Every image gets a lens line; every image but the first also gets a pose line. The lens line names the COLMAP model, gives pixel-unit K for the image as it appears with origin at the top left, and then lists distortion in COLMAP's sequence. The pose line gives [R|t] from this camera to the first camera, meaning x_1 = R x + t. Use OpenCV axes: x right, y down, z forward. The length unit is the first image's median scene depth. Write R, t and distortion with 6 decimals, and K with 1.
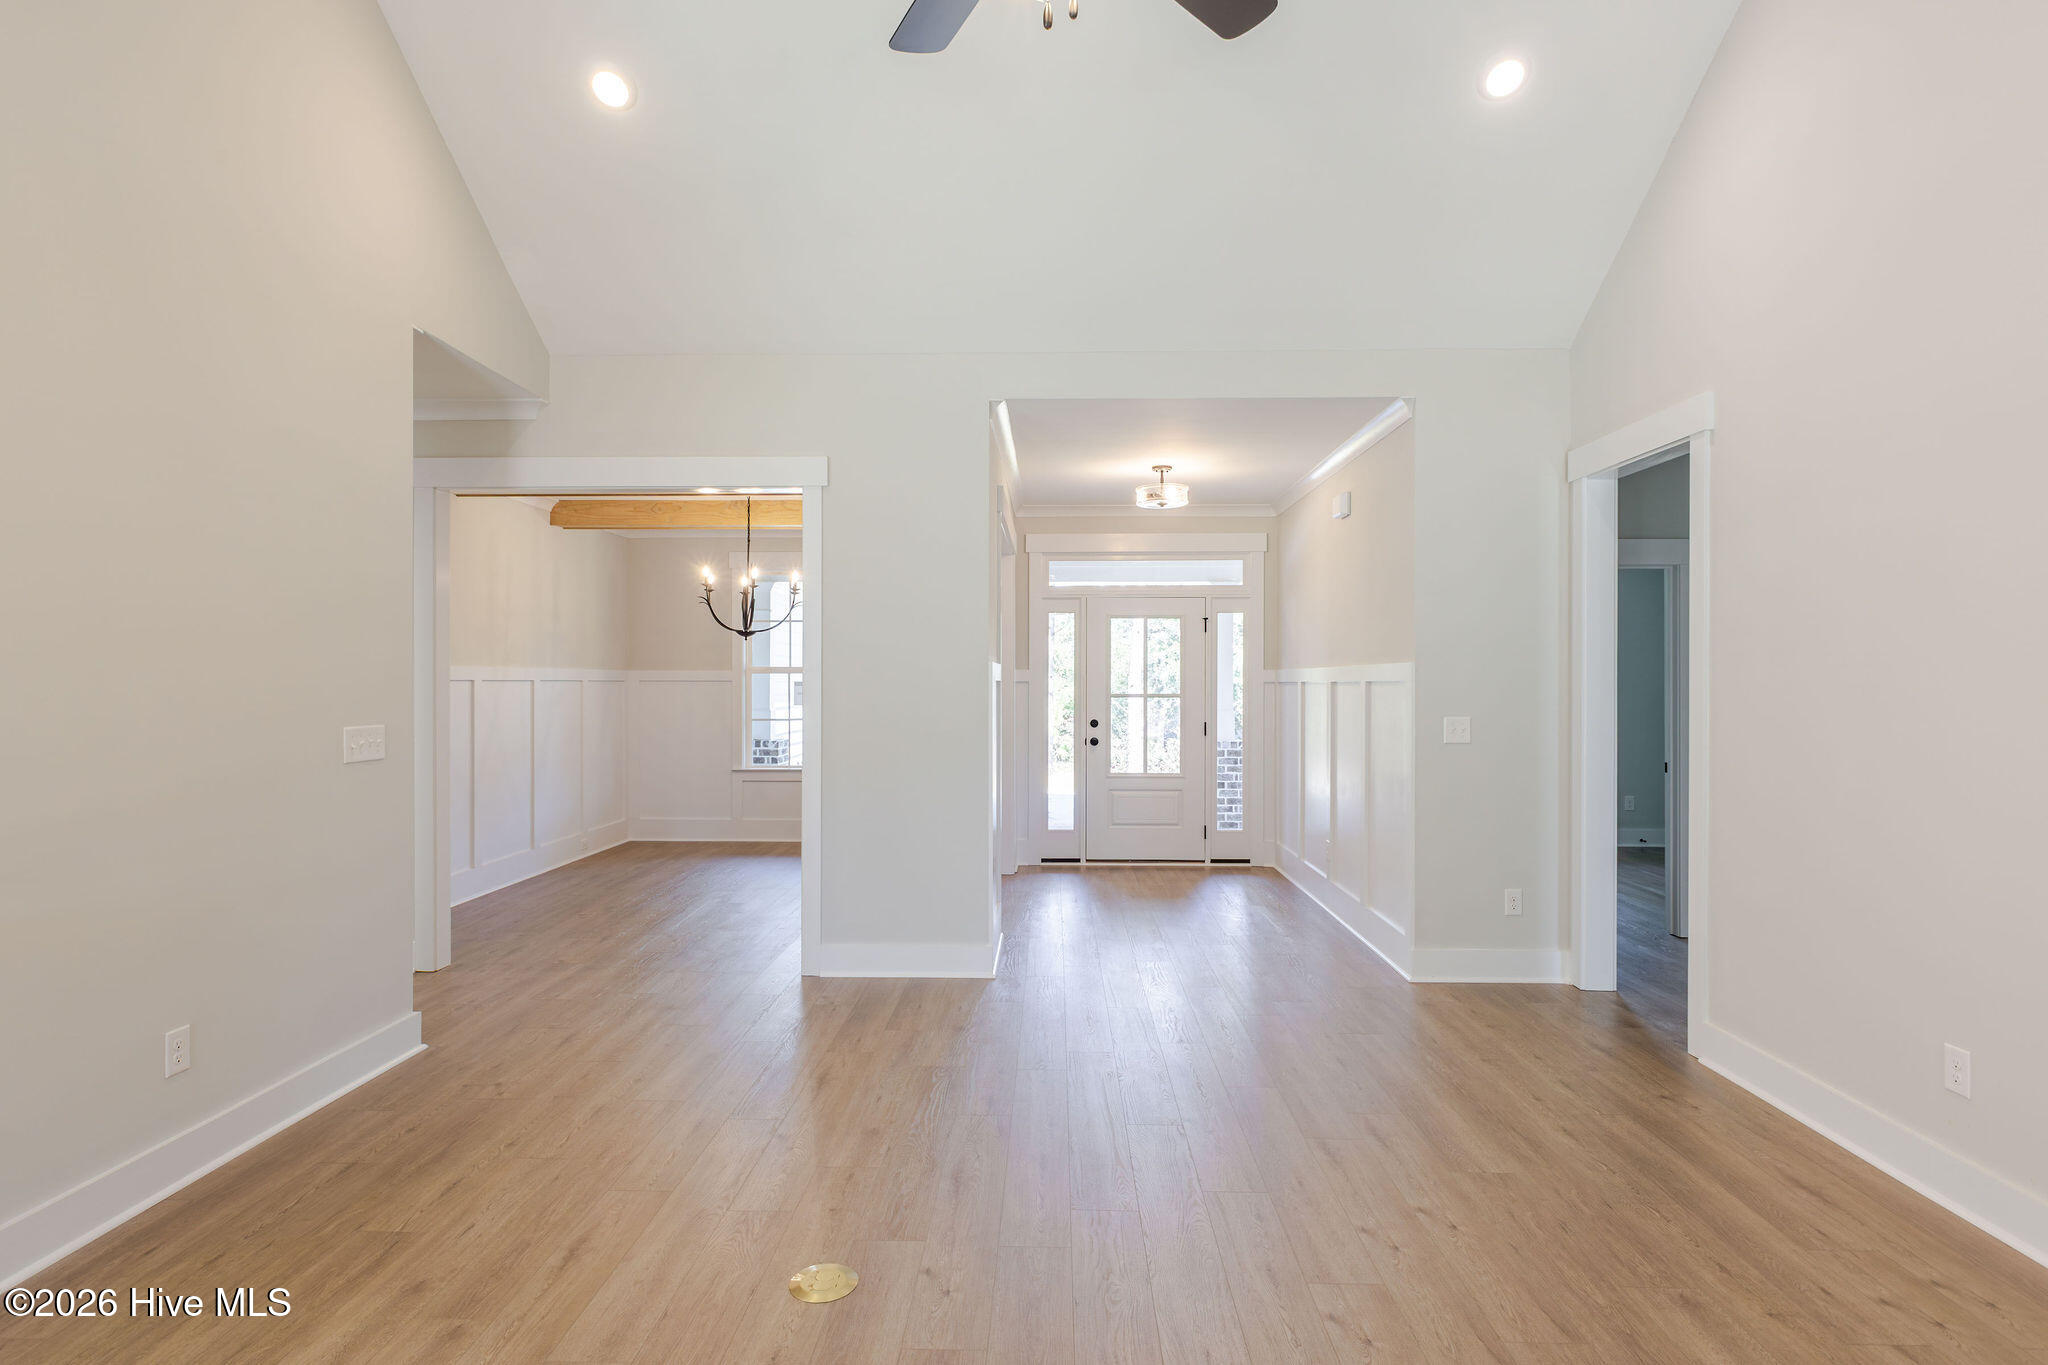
lens RADIAL K [[1078.5, 0, 1030.8], [0, 1078.5, 681.2], [0, 0, 1]] dist [-0.004880, 0.001337]
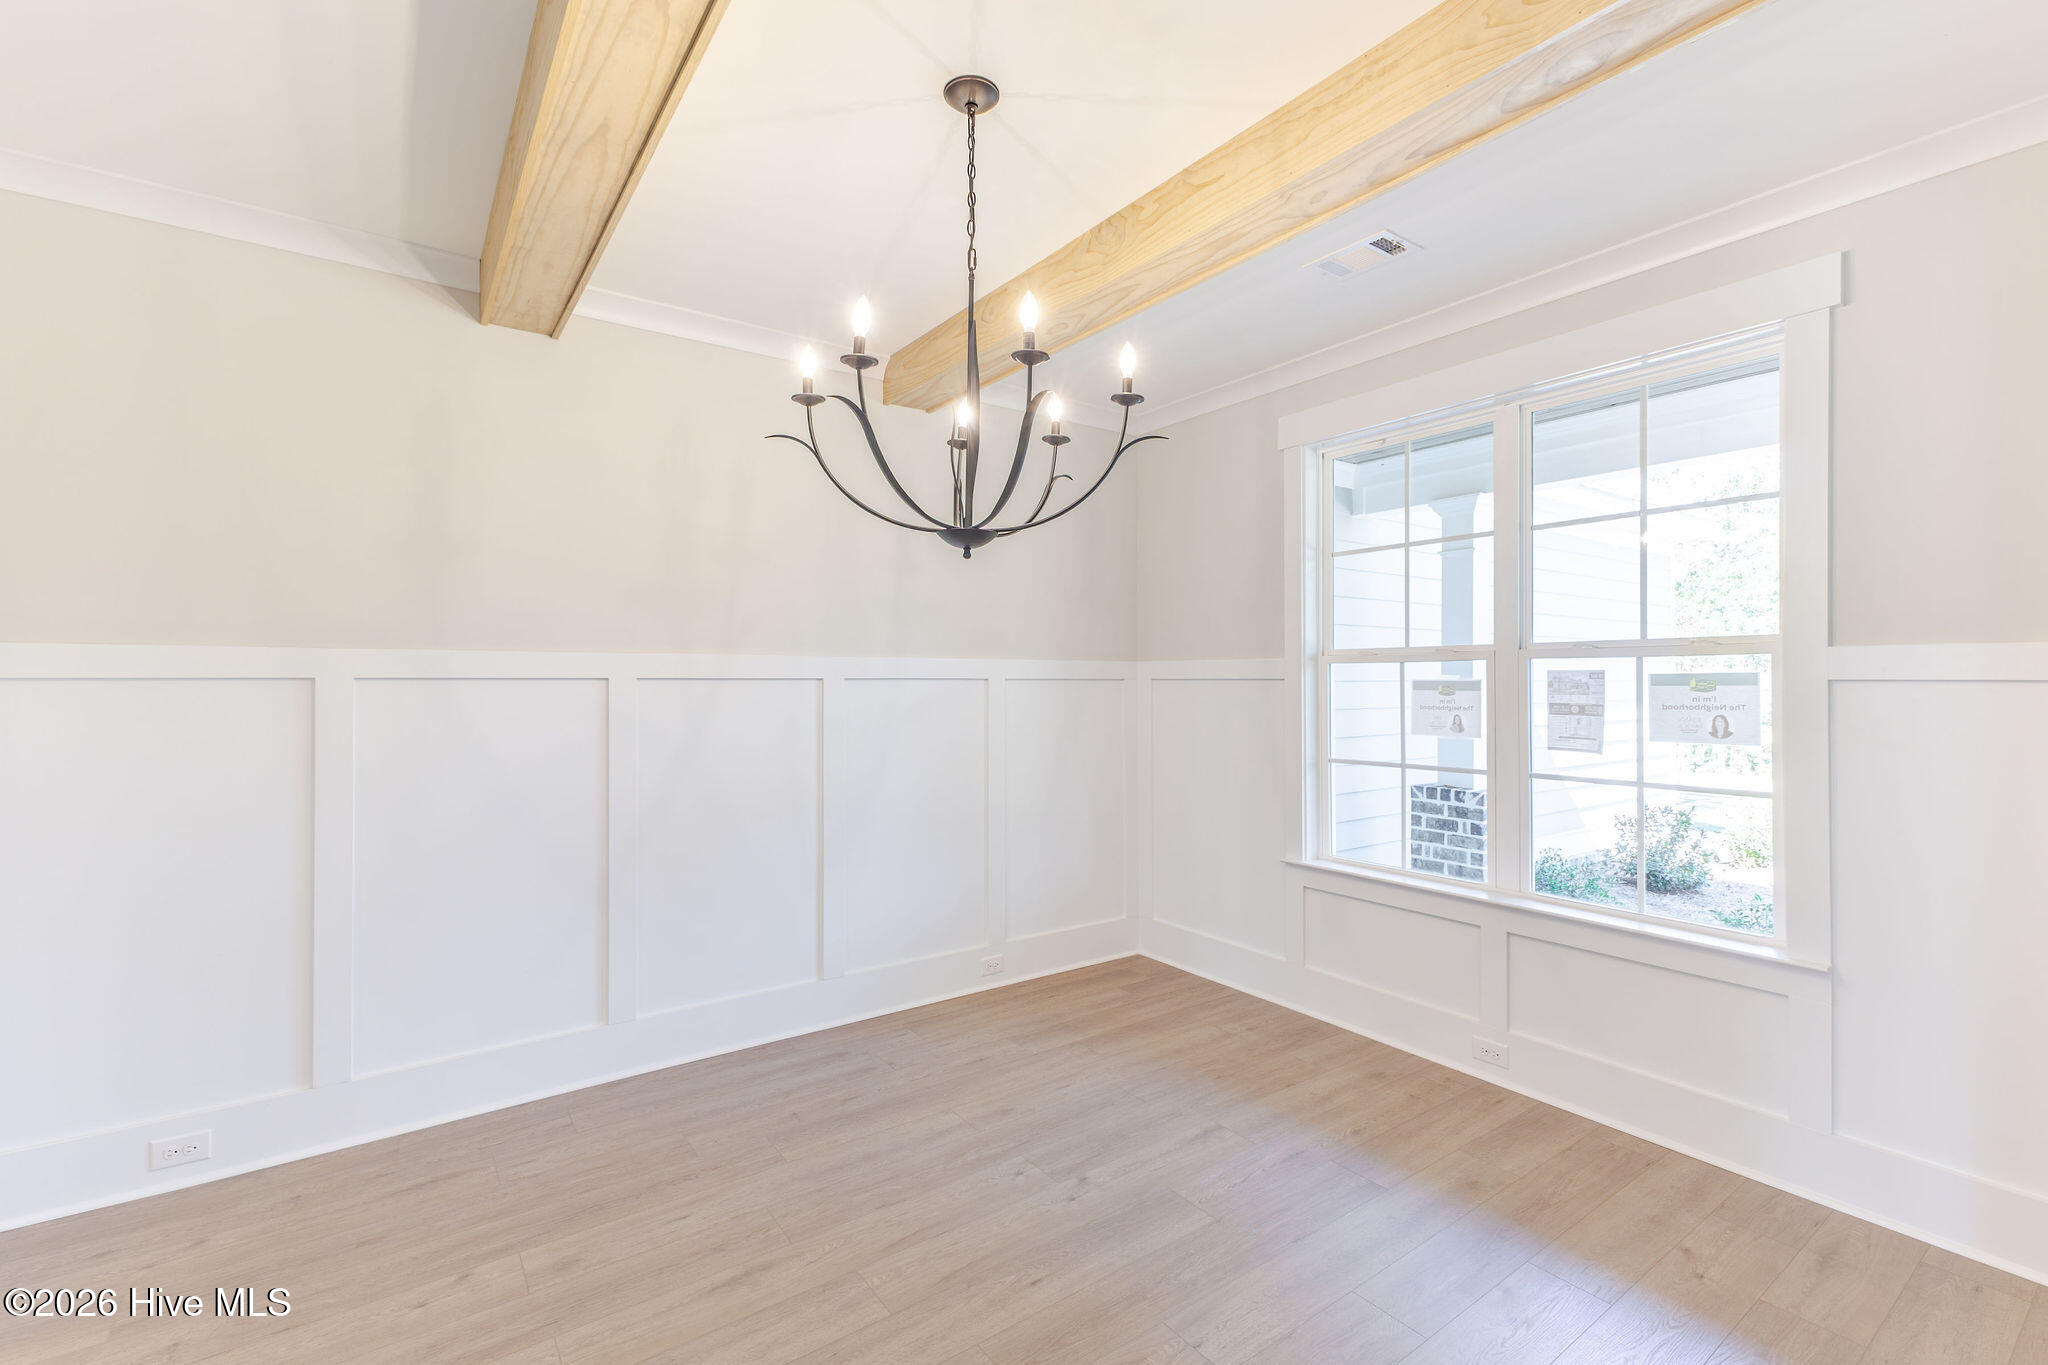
lens RADIAL K [[876.2, 0, 1037.4], [0, 876.2, 678.3], [0, 0, 1]] dist [0.009186, -0.002101]
pose [[0.591634, -0.002189, -0.806203, -0.020956], [0.001593, 0.999998, -0.001547, -0.000229], [0.806205, -0.000369, 0.591637, 0.672687]]
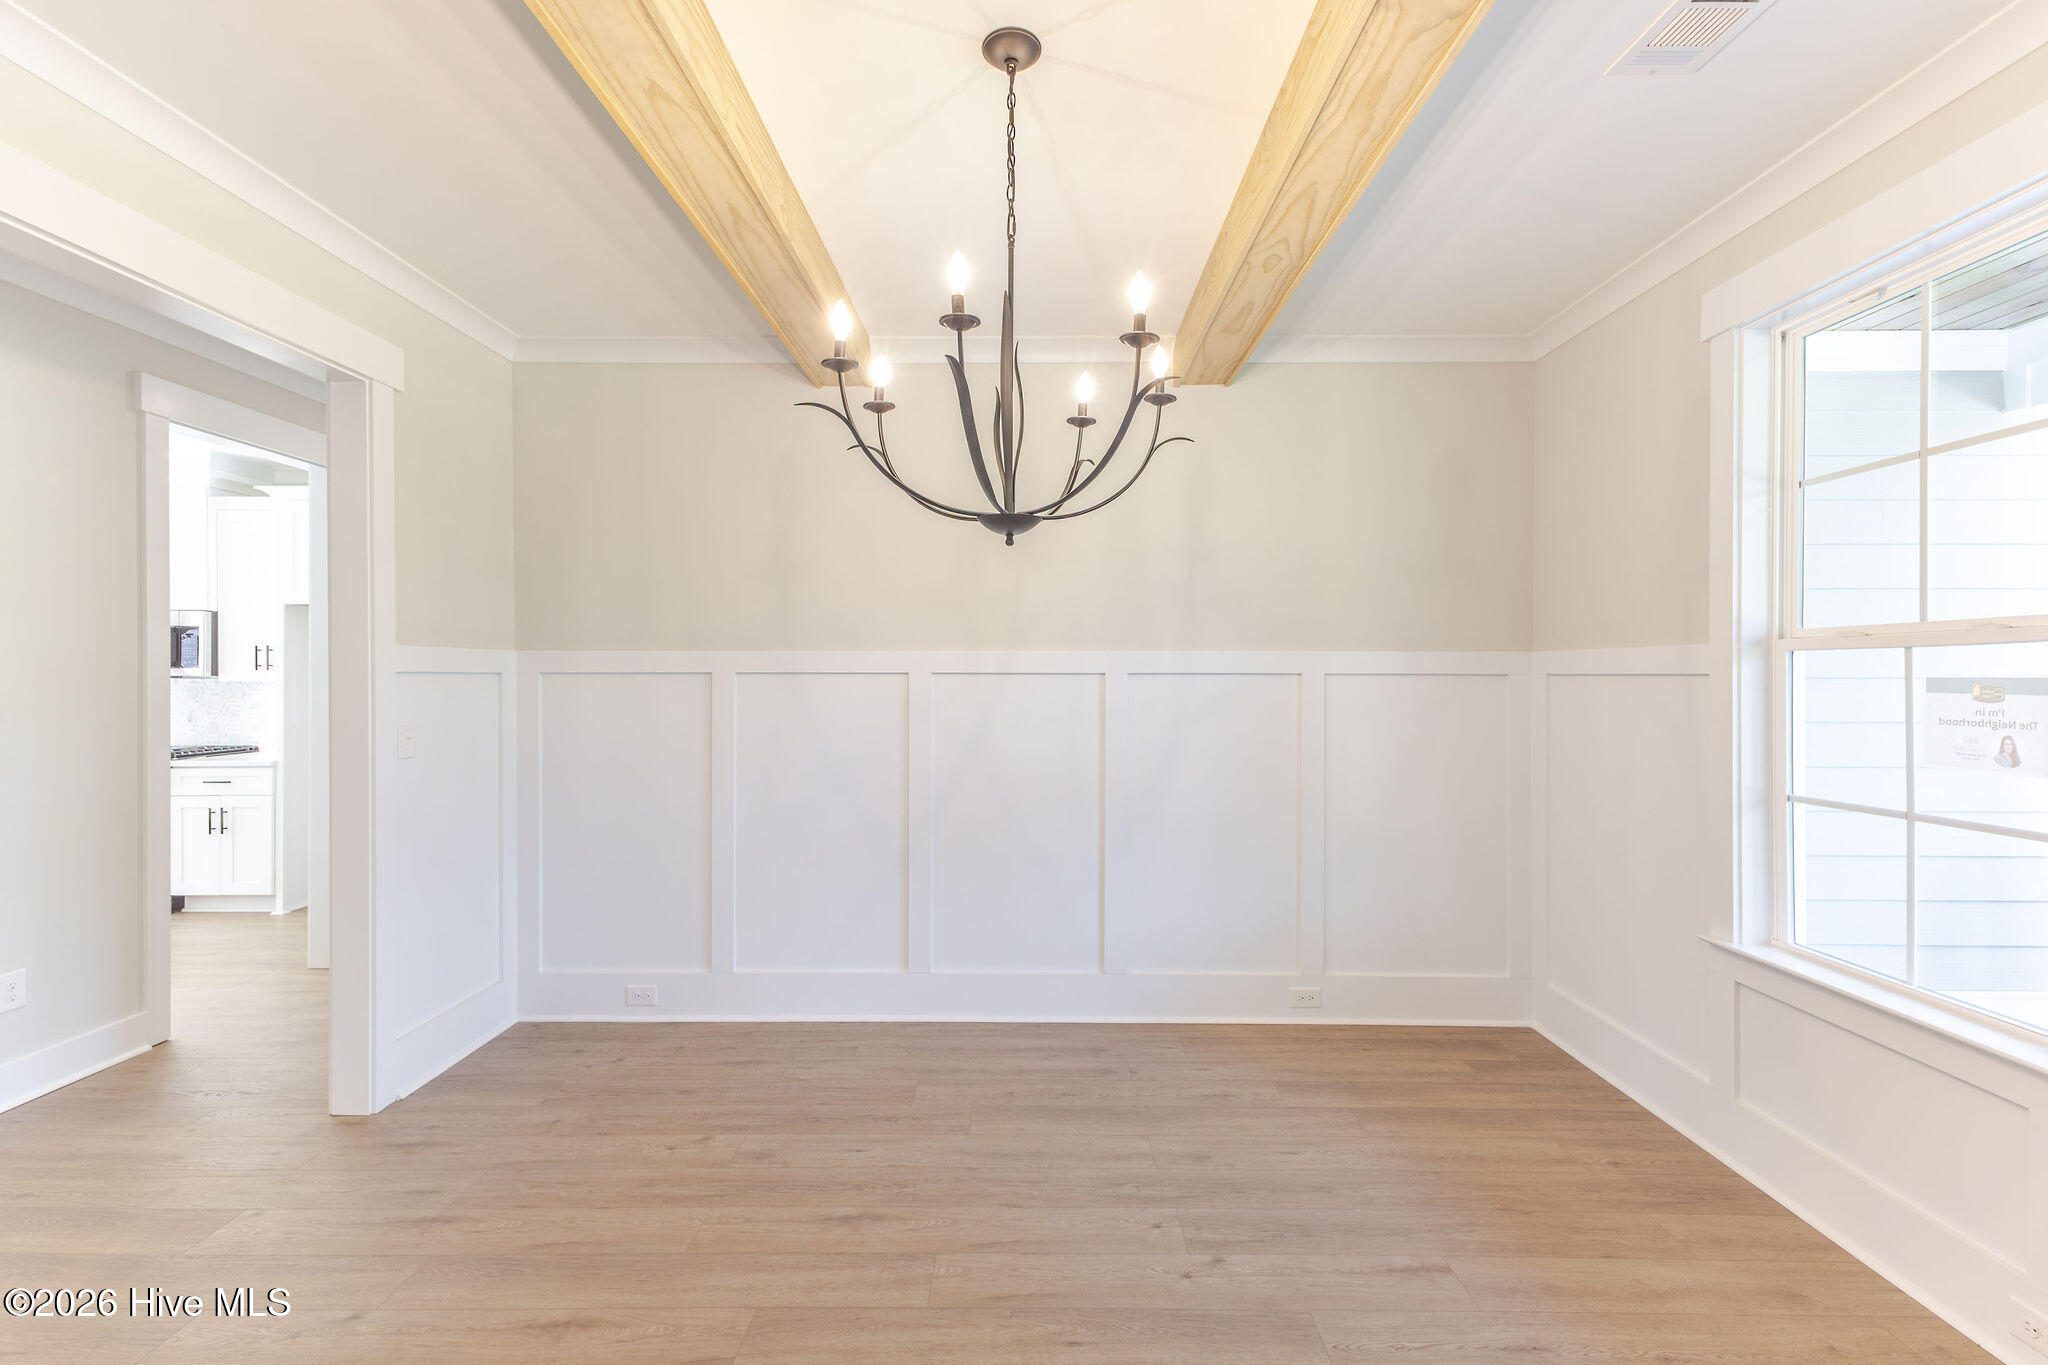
lens RADIAL K [[876.2, 0, 1030.6], [0, 876.2, 678.6], [0, 0, 1]] dist [0.009186, -0.002101]
pose [[0.004577, 0.004117, -0.999981, -0.001973], [-0.000059, 0.999992, 0.004117, -0.000069], [0.999990, 0.000040, 0.004578, 0.787845]]
